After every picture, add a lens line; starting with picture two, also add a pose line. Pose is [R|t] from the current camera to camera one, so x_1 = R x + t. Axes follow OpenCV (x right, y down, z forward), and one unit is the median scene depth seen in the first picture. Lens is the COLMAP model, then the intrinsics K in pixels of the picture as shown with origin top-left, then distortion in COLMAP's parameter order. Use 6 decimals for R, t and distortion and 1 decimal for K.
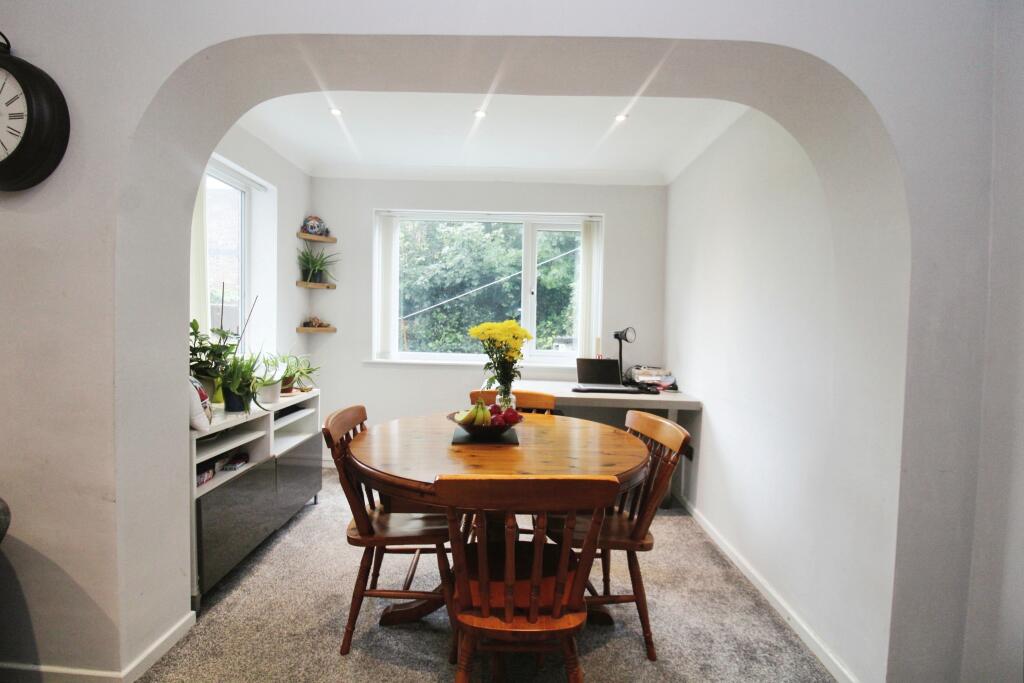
lens RADIAL K [[476.8, 0, 518.6], [0, 476.8, 338.4], [0, 0, 1]] dist [0.000736, -0.015029]
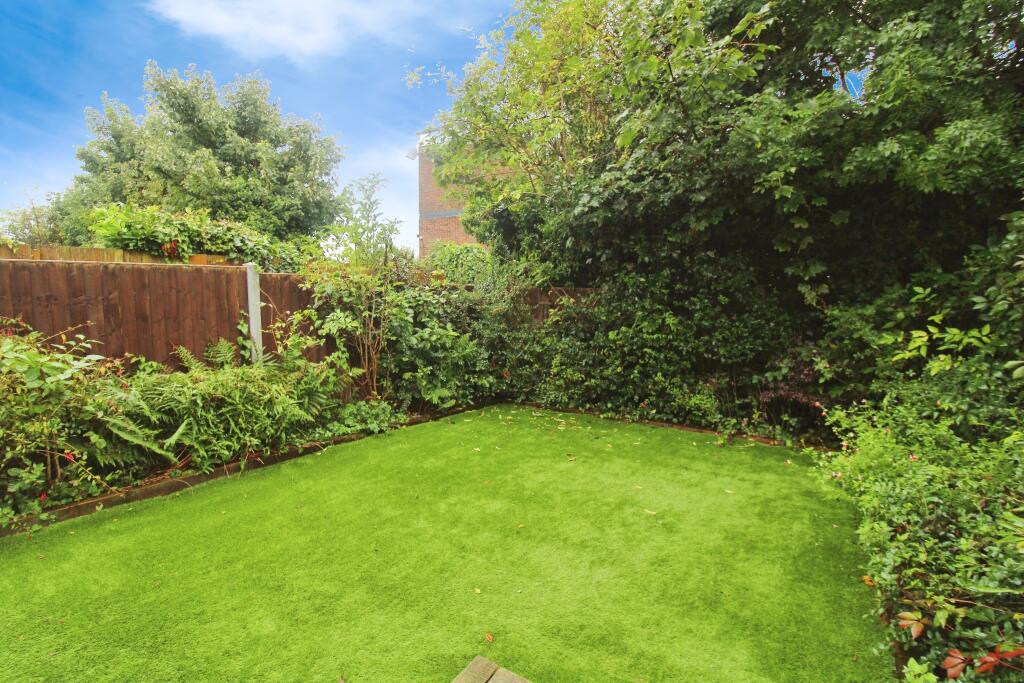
lens RADIAL K [[469.6, 0, 512.0], [0, 469.6, 341.5], [0, 0, 1]] dist [0.000203, -0.012261]
pose [[0.826834, 0.053002, -0.559944, 0.009756], [-0.009707, 0.996746, 0.080015, -0.019836], [0.562363, -0.060724, 0.824658, 0.539652]]
